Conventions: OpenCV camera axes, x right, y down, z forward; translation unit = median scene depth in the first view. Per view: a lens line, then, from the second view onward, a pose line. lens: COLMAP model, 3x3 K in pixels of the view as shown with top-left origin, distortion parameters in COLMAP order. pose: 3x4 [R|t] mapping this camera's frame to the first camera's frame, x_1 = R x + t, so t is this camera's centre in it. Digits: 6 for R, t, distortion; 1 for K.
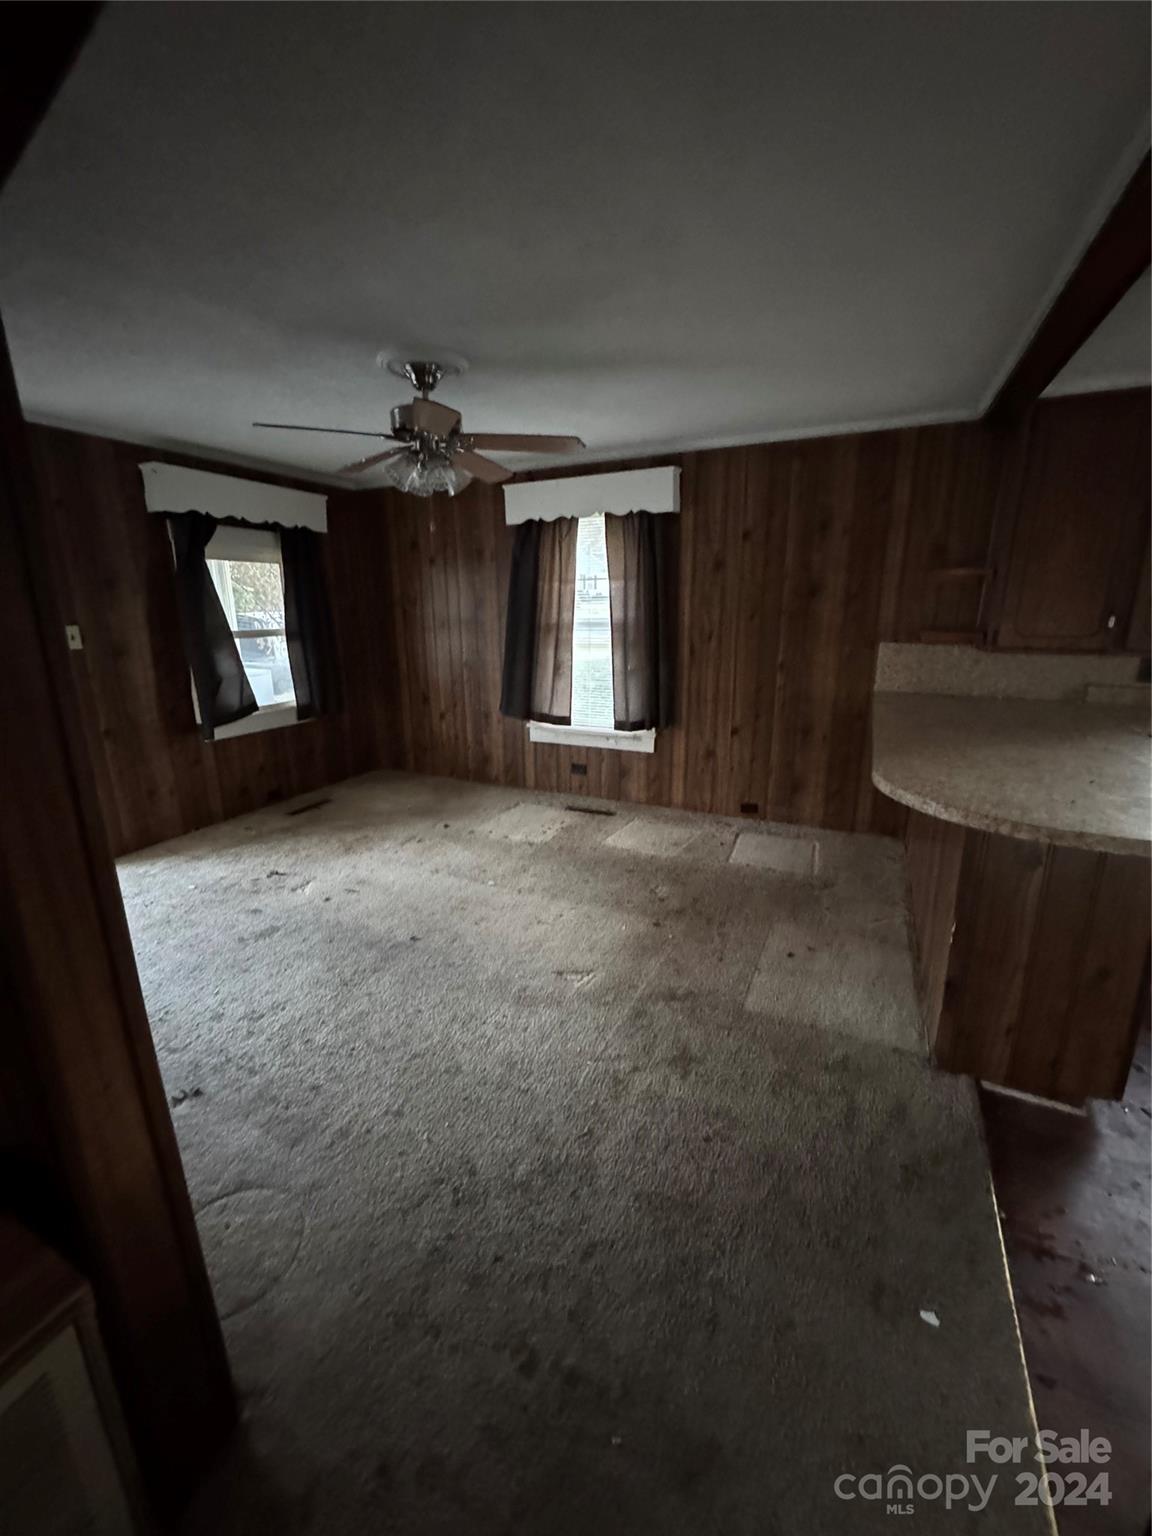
lens RADIAL K [[611.6, 0, 577.4], [0, 611.6, 767.9], [0, 0, 1]] dist [-0.002039, -0.000472]
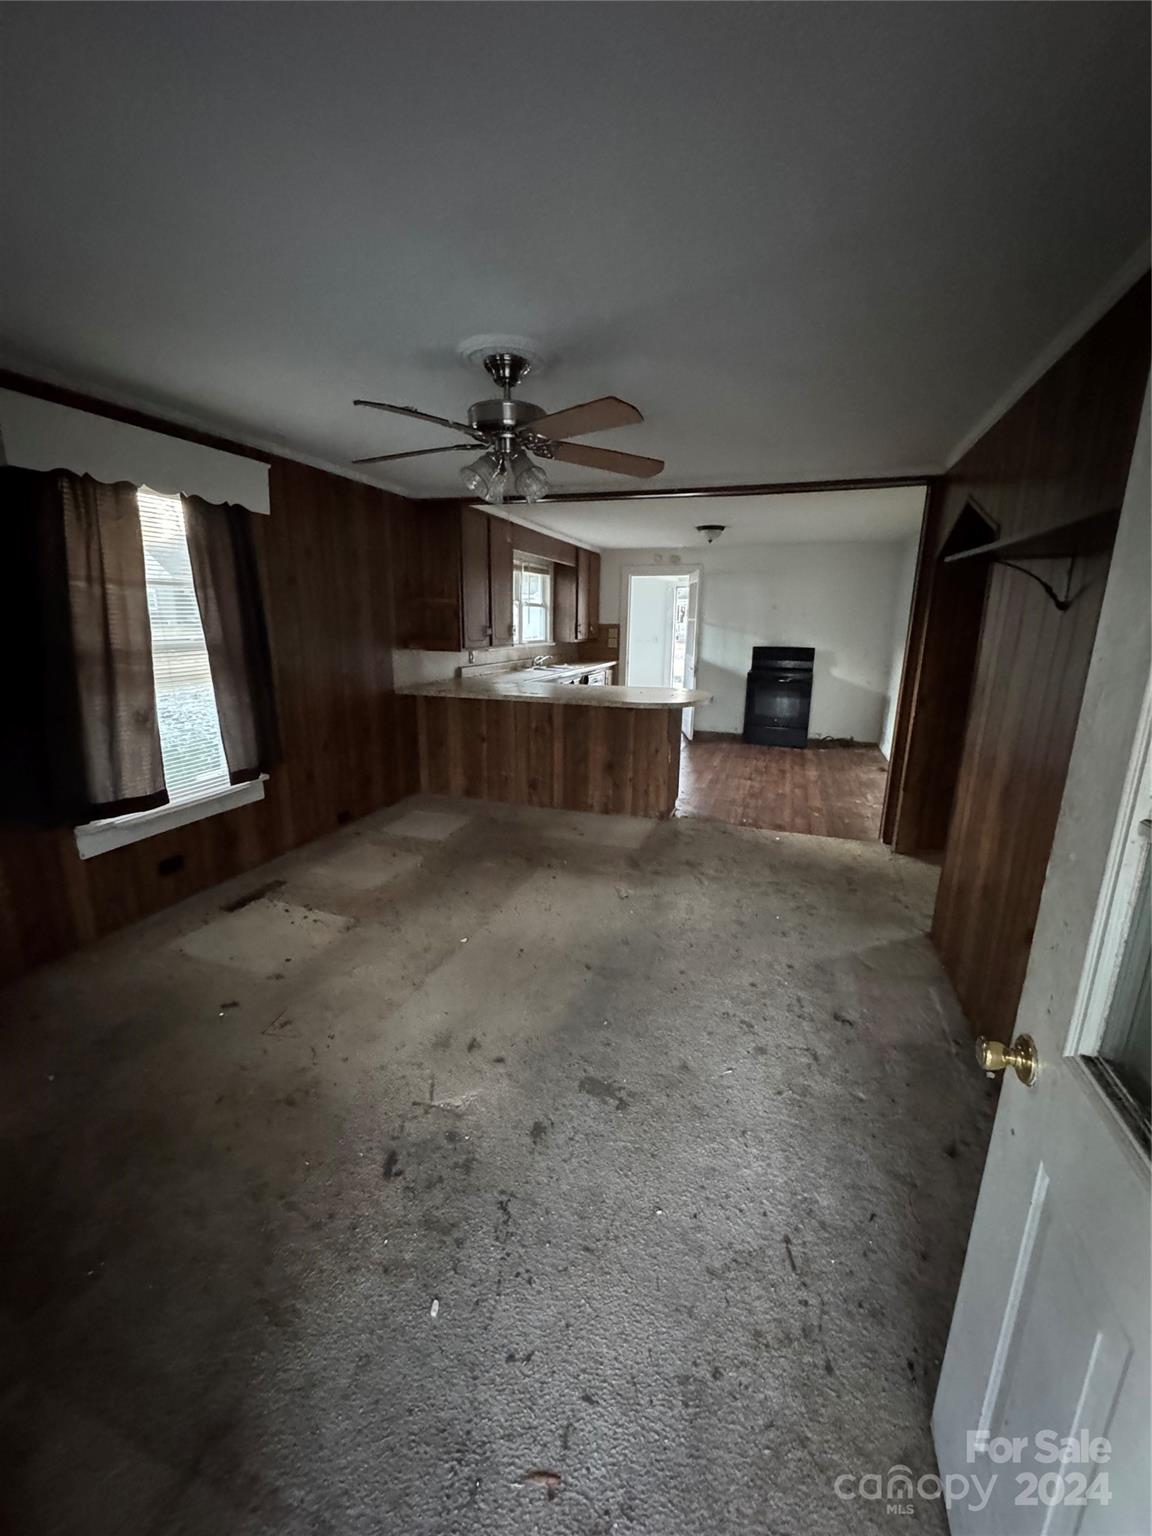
lens RADIAL K [[611.6, 0, 576.9], [0, 611.6, 765.6], [0, 0, 1]] dist [-0.002039, -0.000472]
pose [[-0.113006, -0.228007, 0.967079, -0.829514], [0.245844, 0.936633, 0.249557, -0.195838], [-0.962699, 0.265952, -0.049791, 0.721666]]
